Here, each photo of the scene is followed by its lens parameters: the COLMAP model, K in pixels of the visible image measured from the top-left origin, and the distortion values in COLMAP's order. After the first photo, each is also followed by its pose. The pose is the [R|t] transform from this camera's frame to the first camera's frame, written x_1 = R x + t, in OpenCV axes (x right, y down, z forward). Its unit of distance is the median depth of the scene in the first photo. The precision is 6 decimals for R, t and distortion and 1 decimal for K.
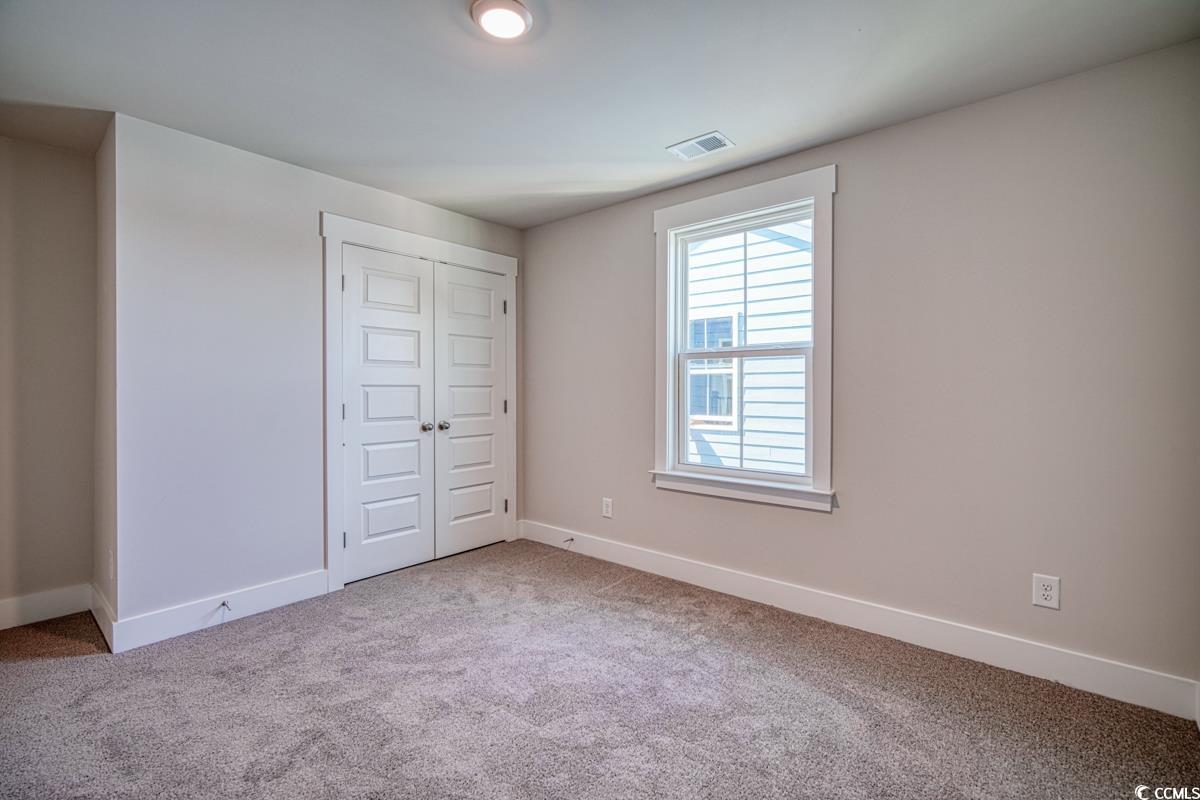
lens RADIAL K [[519.6, 0, 600.0], [0, 519.6, 400.0], [0, 0, 1]] dist [-0.012235, 0.000492]
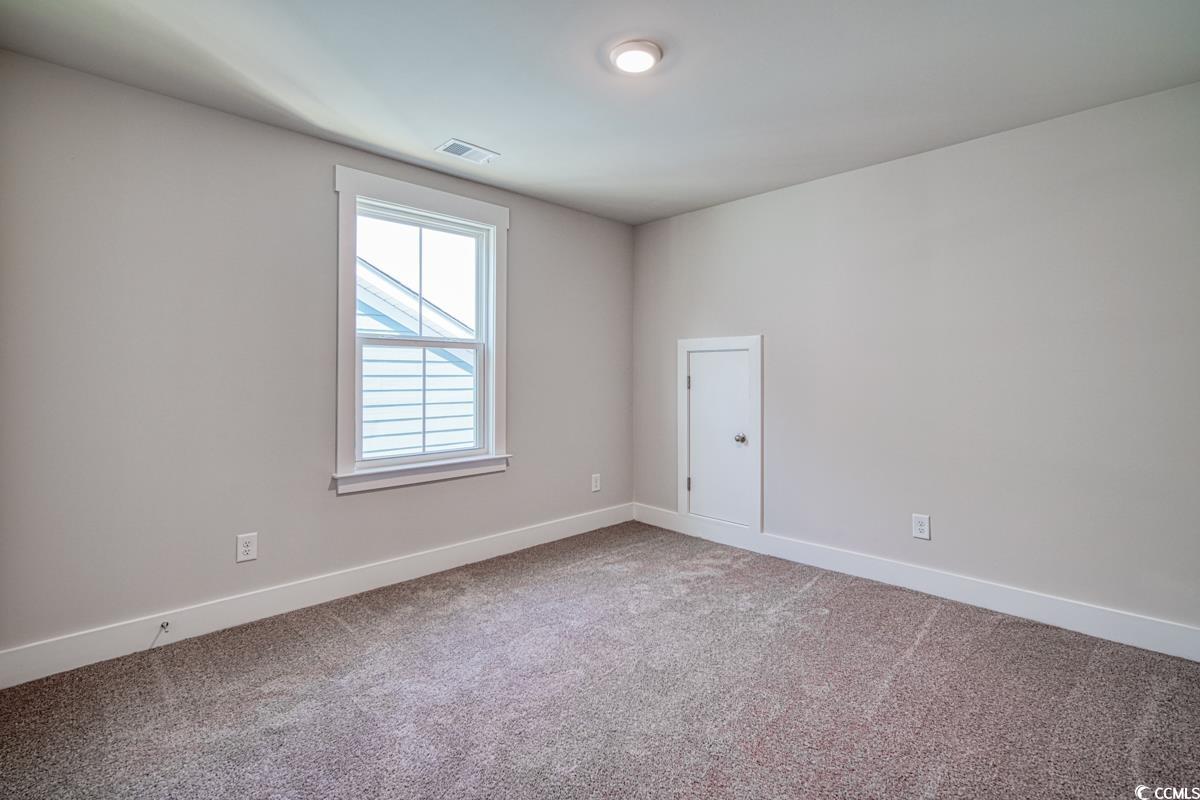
lens RADIAL K [[536.0, 0, 605.0], [0, 536.0, 386.4], [0, 0, 1]] dist [-0.002968, 0.000797]
pose [[0.107834, -0.016886, 0.994026, -0.752342], [0.021490, 0.999662, 0.014650, -0.010274], [-0.993937, 0.019782, 0.108160, 0.510042]]
